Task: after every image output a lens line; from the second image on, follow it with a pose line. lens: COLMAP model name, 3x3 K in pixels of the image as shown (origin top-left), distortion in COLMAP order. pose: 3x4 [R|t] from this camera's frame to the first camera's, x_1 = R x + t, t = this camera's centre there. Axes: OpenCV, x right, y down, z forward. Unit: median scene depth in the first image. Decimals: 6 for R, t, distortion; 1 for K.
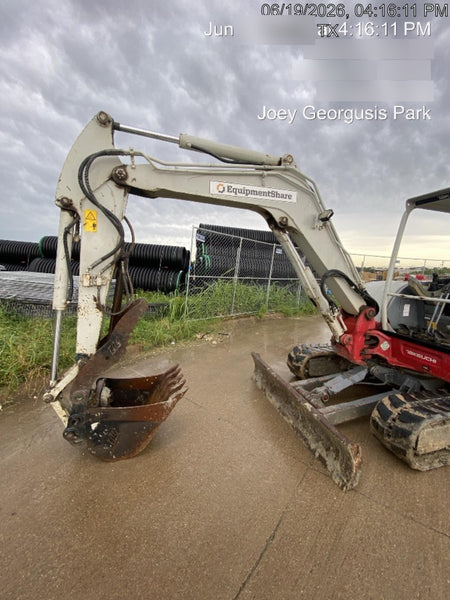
lens RADIAL K [[239.3, 0, 227.4], [0, 239.3, 297.5], [0, 0, 1]] dist [0.022203, -0.022036]
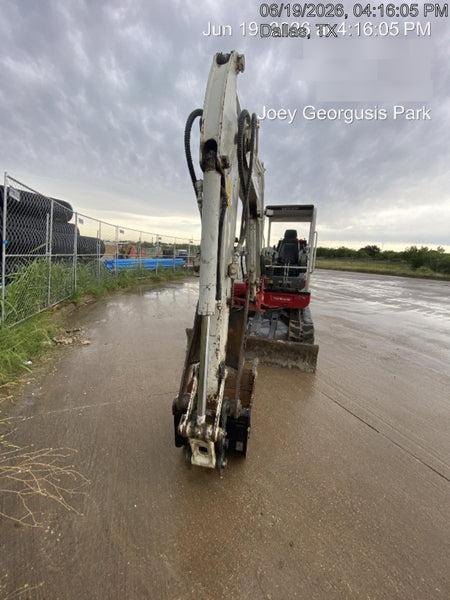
lens RADIAL K [[242.8, 0, 223.7], [0, 242.8, 293.5], [0, 0, 1]] dist [0.030152, -0.033163]
pose [[0.502275, -0.151421, 0.851347, -0.873664], [0.073920, 0.988463, 0.132197, -0.065890], [-0.861543, -0.003468, 0.507673, 0.405203]]
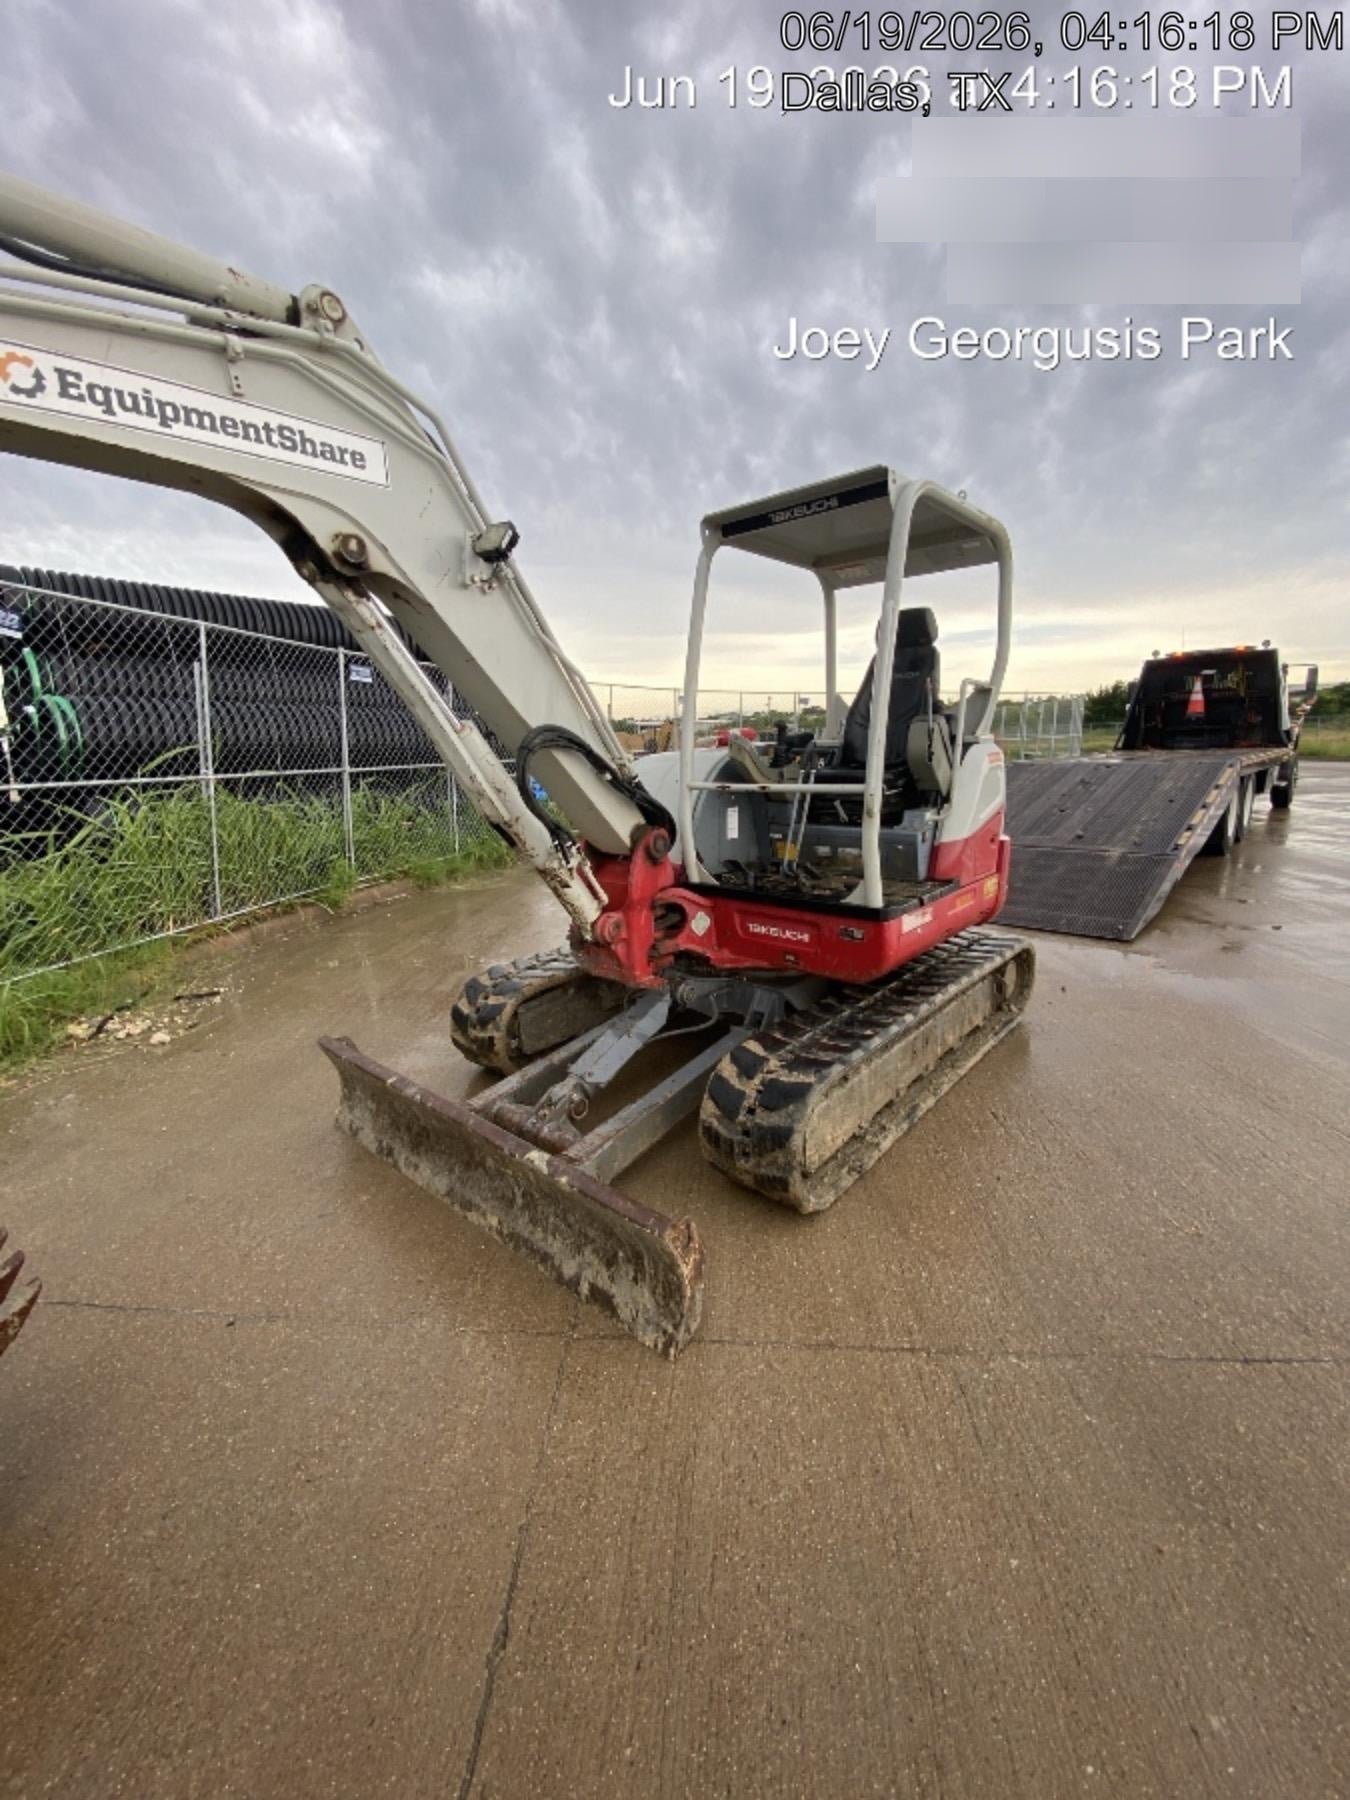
lens RADIAL K [[717.8, 0, 682.1], [0, 717.8, 892.6], [0, 0, 1]] dist [0.022203, -0.022036]
pose [[0.820965, -0.177250, 0.542770, 0.027241], [0.121965, 0.983094, 0.136566, -0.005530], [-0.557800, -0.045917, 0.828704, 0.087516]]
